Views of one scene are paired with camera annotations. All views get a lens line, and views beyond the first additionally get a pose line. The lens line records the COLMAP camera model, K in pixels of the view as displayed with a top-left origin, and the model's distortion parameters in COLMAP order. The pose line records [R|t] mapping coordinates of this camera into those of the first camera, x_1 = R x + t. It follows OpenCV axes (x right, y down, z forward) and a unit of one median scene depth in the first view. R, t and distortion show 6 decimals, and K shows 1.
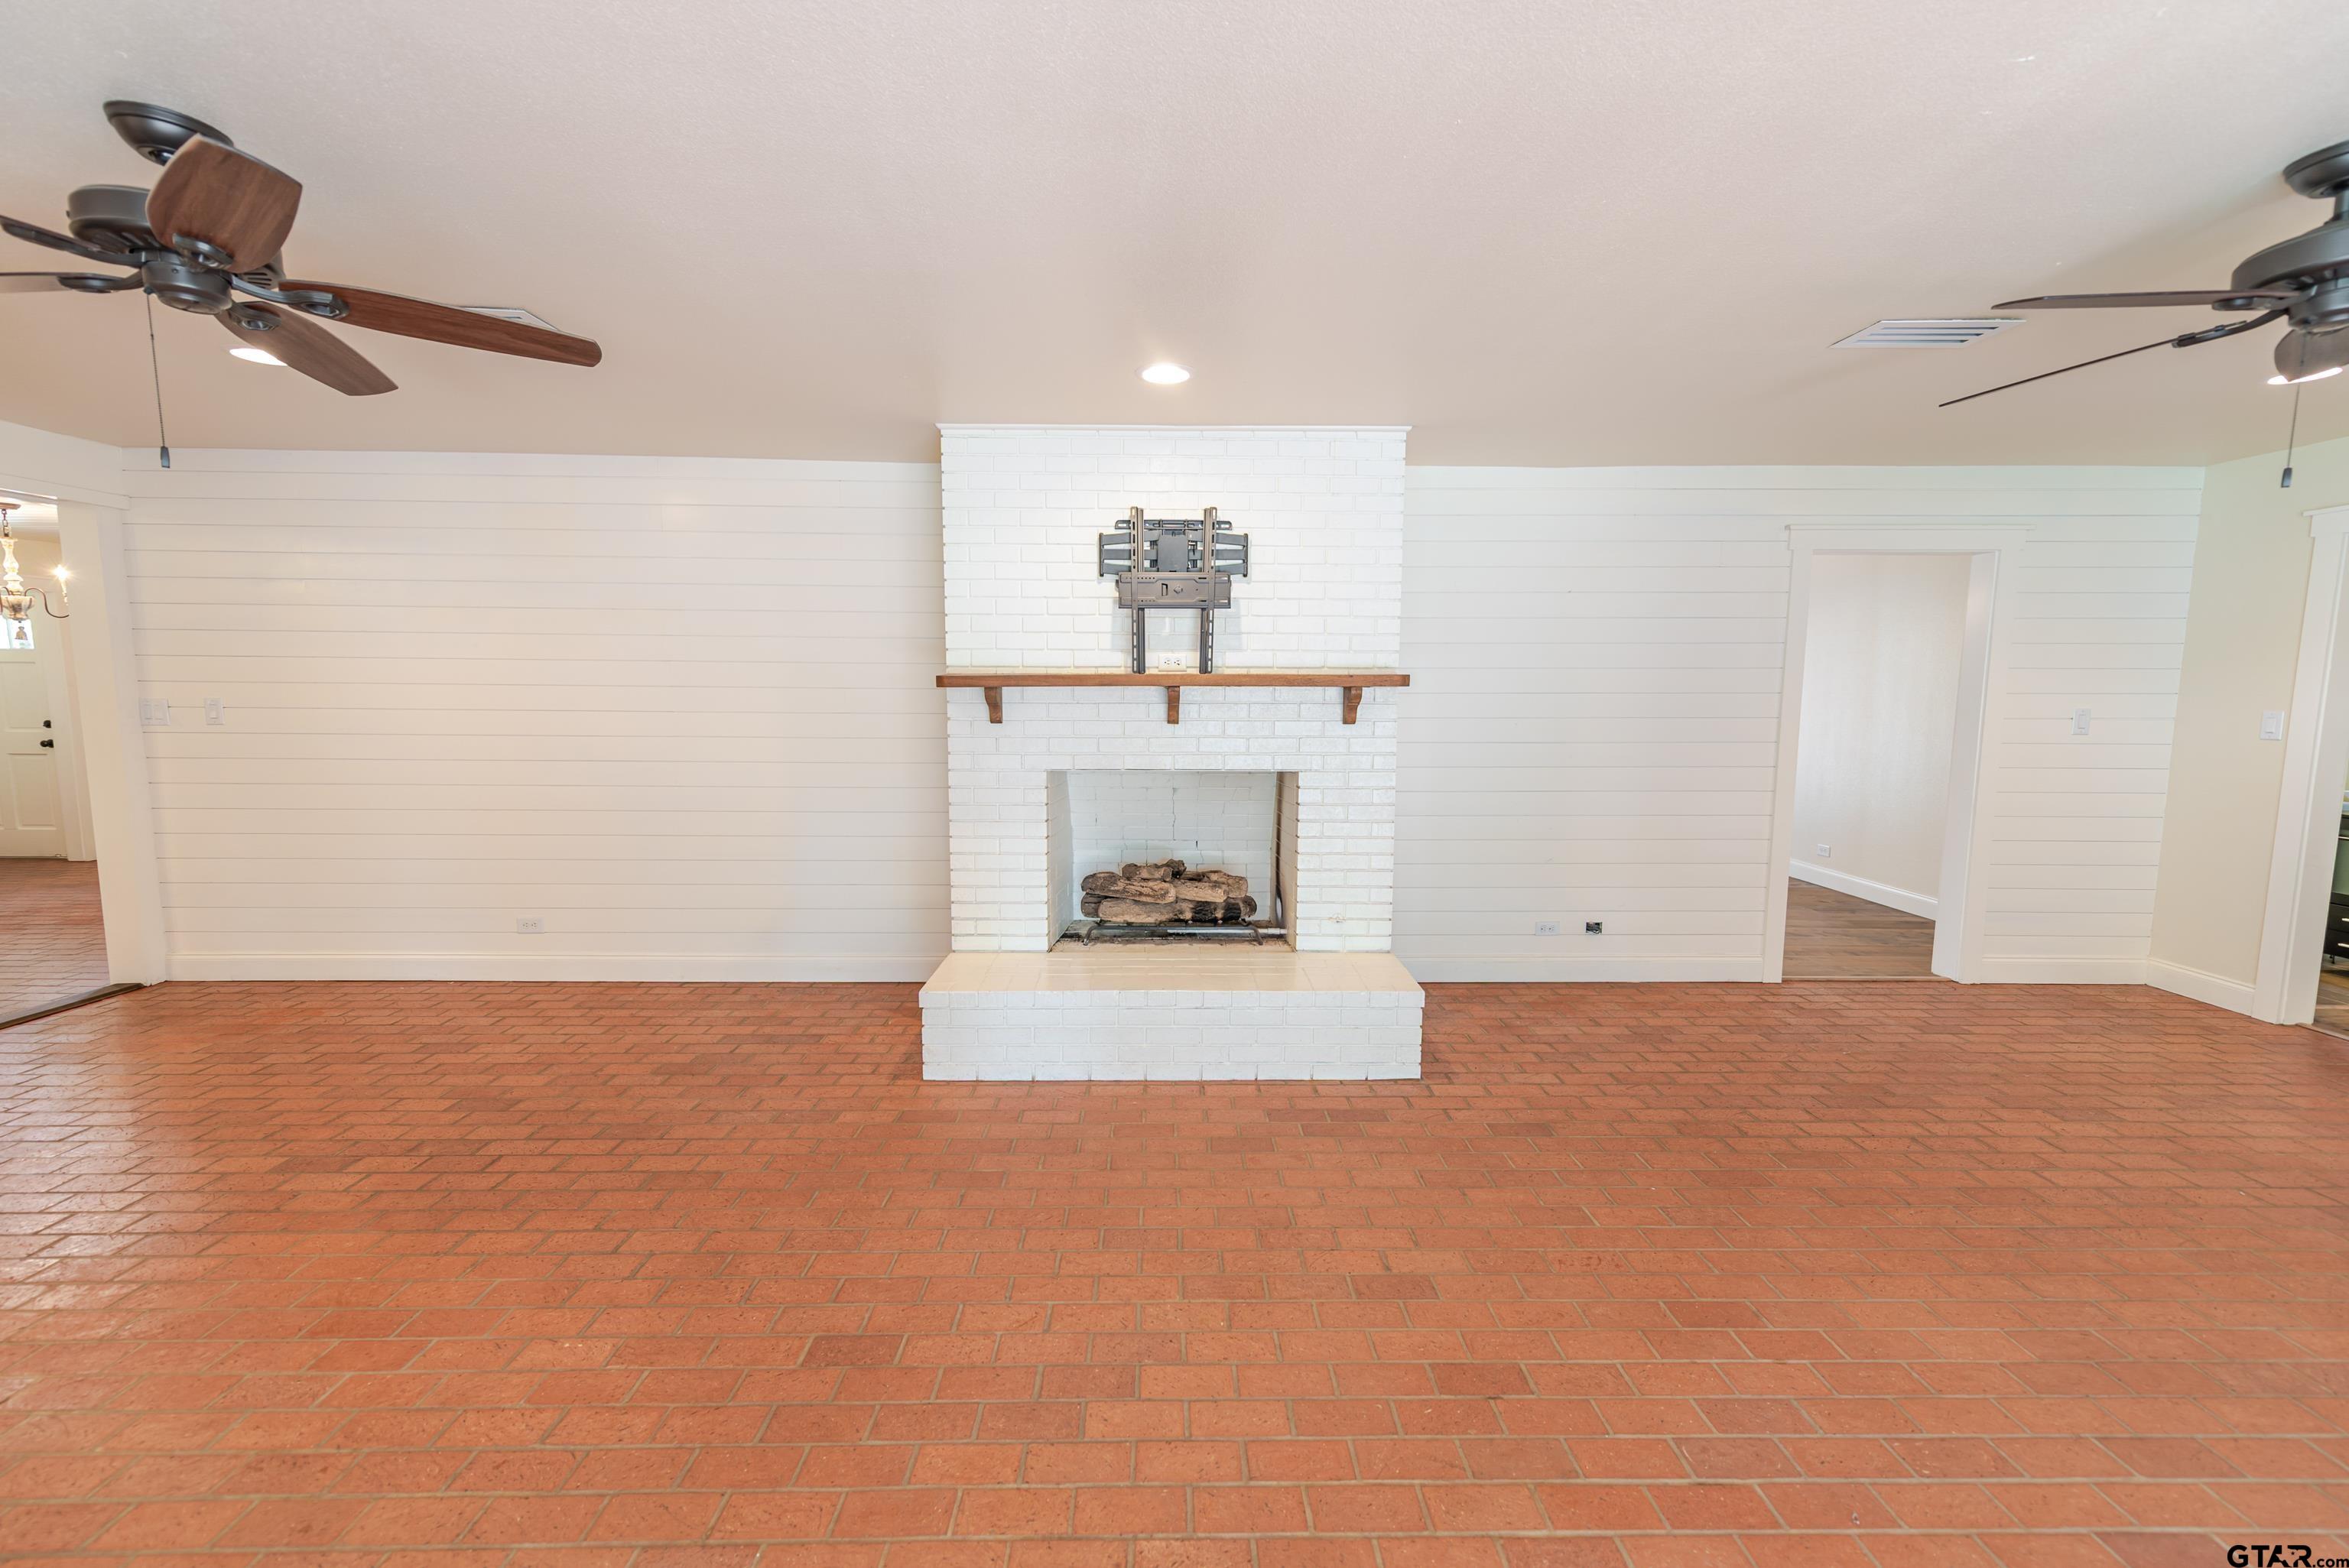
lens RADIAL K [[931.8, 0, 1178.0], [0, 931.8, 788.5], [0, 0, 1]] dist [0.012280, -0.000336]
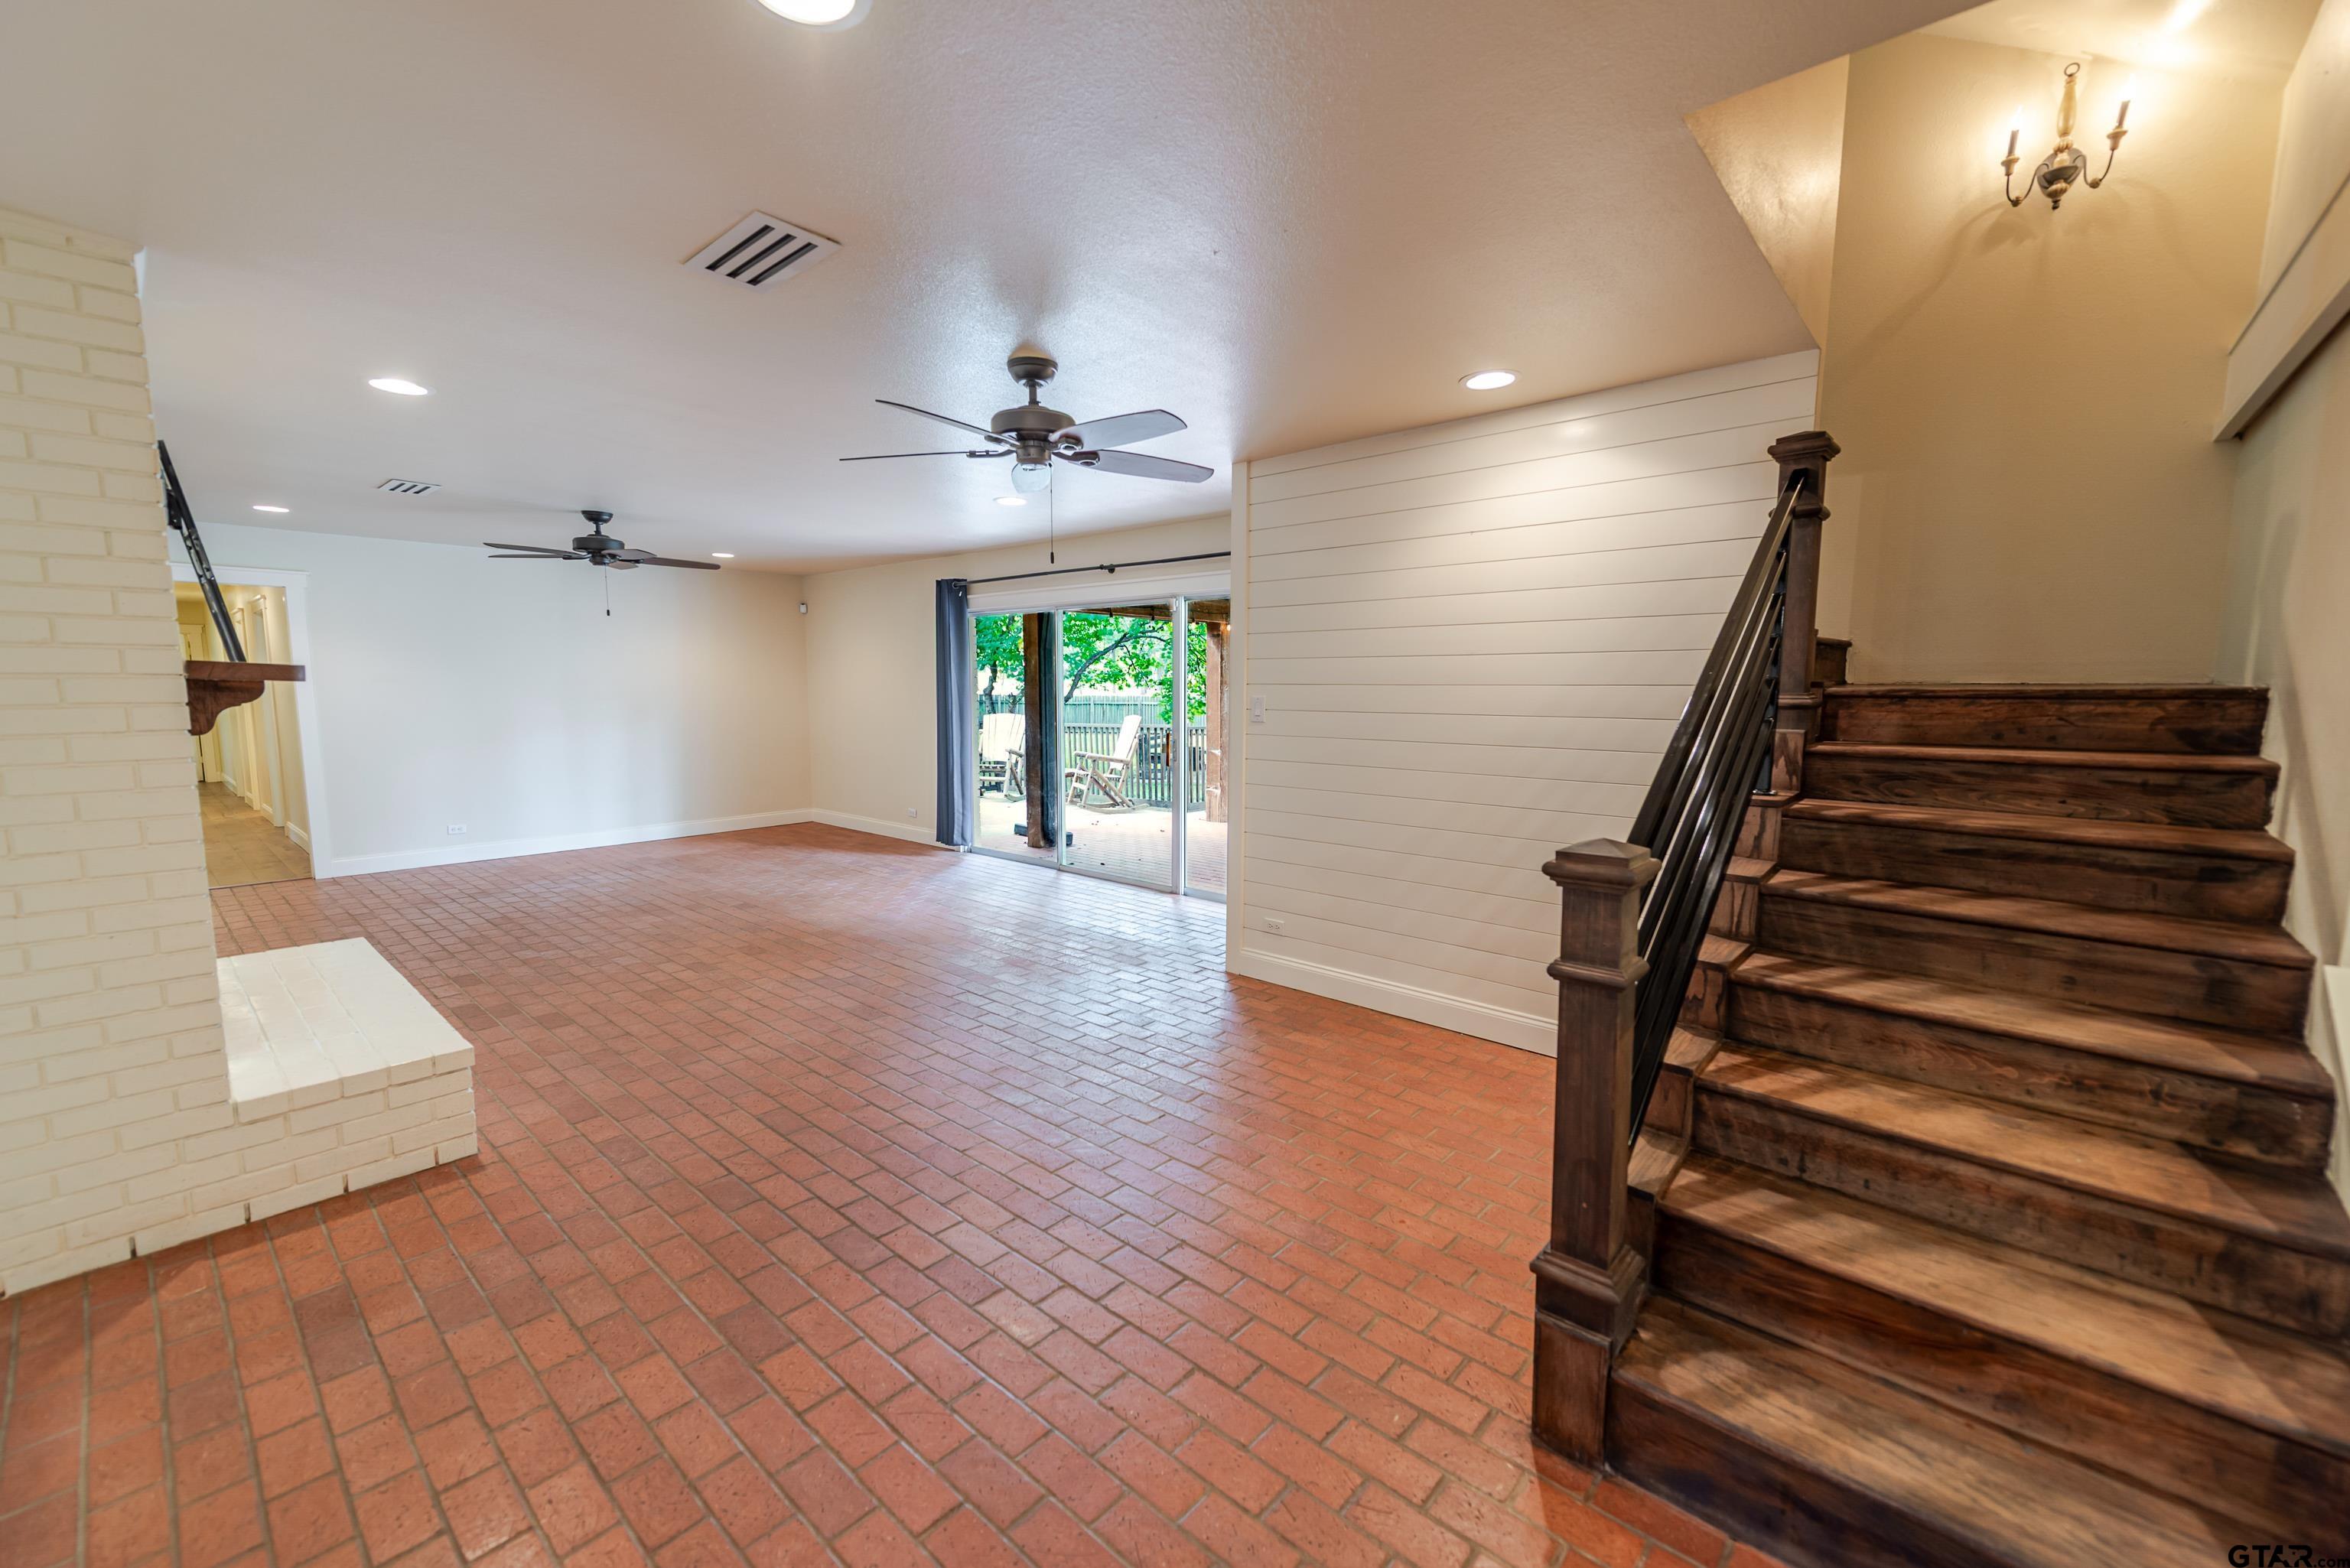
lens RADIAL K [[932.2, 0, 1178.5], [0, 932.2, 788.5], [0, 0, 1]] dist [0.012280, -0.000336]
pose [[-0.737550, -0.078475, 0.670717, -1.445566], [0.070192, 0.978936, 0.191723, -0.137817], [-0.671634, 0.188485, -0.716506, 1.276571]]
